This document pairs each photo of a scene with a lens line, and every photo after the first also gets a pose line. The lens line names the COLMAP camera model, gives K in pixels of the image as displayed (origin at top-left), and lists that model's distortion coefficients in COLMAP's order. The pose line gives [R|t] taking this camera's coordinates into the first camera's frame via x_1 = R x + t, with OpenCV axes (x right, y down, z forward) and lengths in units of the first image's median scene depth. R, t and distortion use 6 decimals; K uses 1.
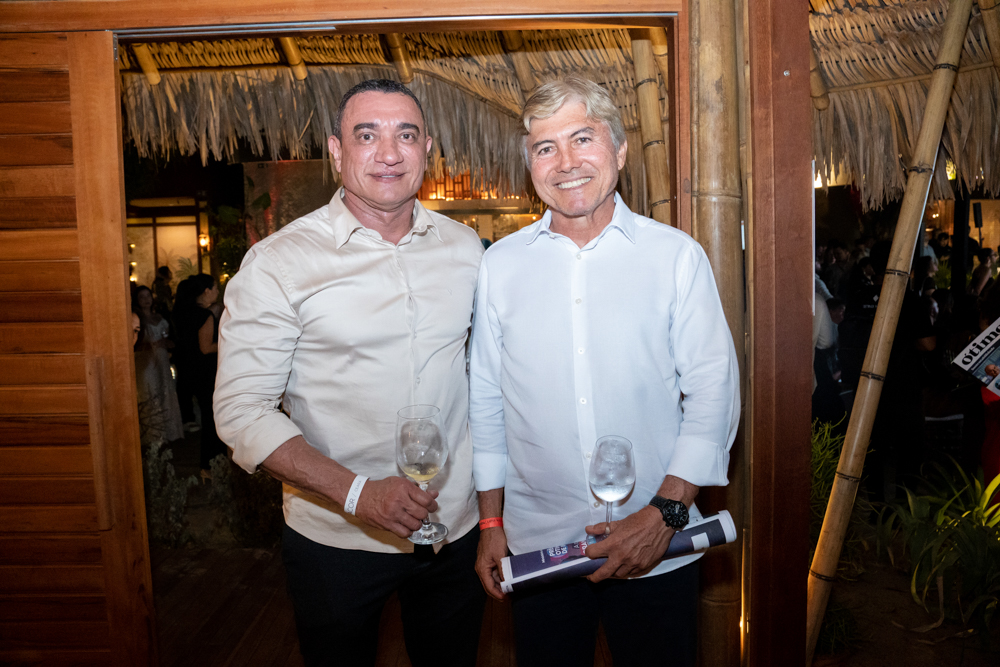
lens RADIAL K [[744.9, 0, 495.0], [0, 744.9, 339.7], [0, 0, 1]] dist [-0.123363, 0.084570]
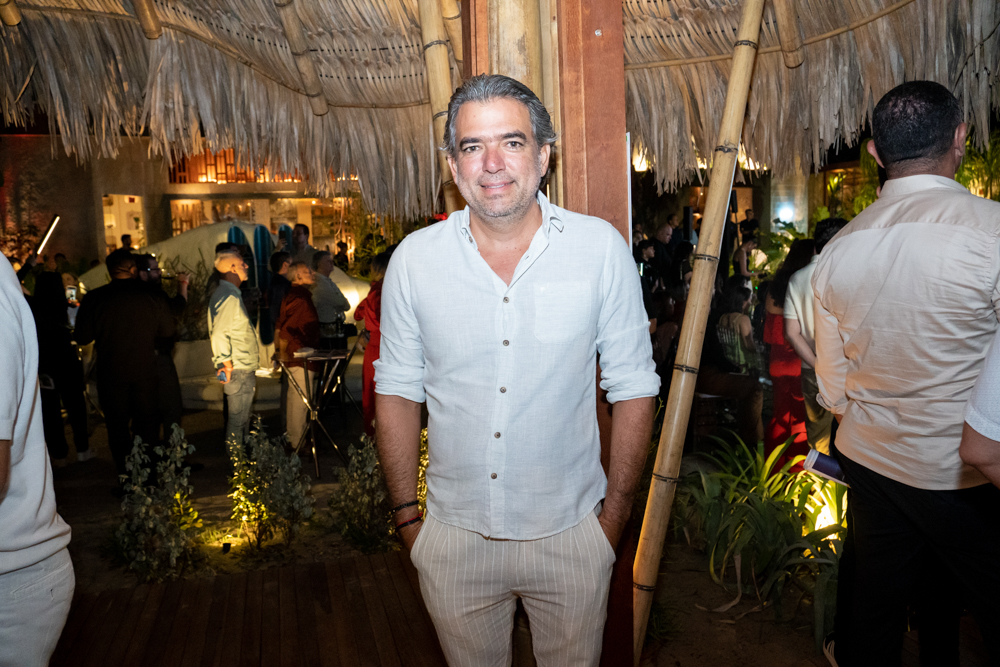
lens RADIAL K [[744.9, 0, 497.0], [0, 744.9, 334.0], [0, 0, 1]] dist [-0.123363, 0.084570]
pose [[0.958008, -0.037076, 0.284335, 0.012223], [0.033735, 0.999292, 0.016639, -0.013084], [-0.284751, -0.006348, 0.958580, 0.108920]]
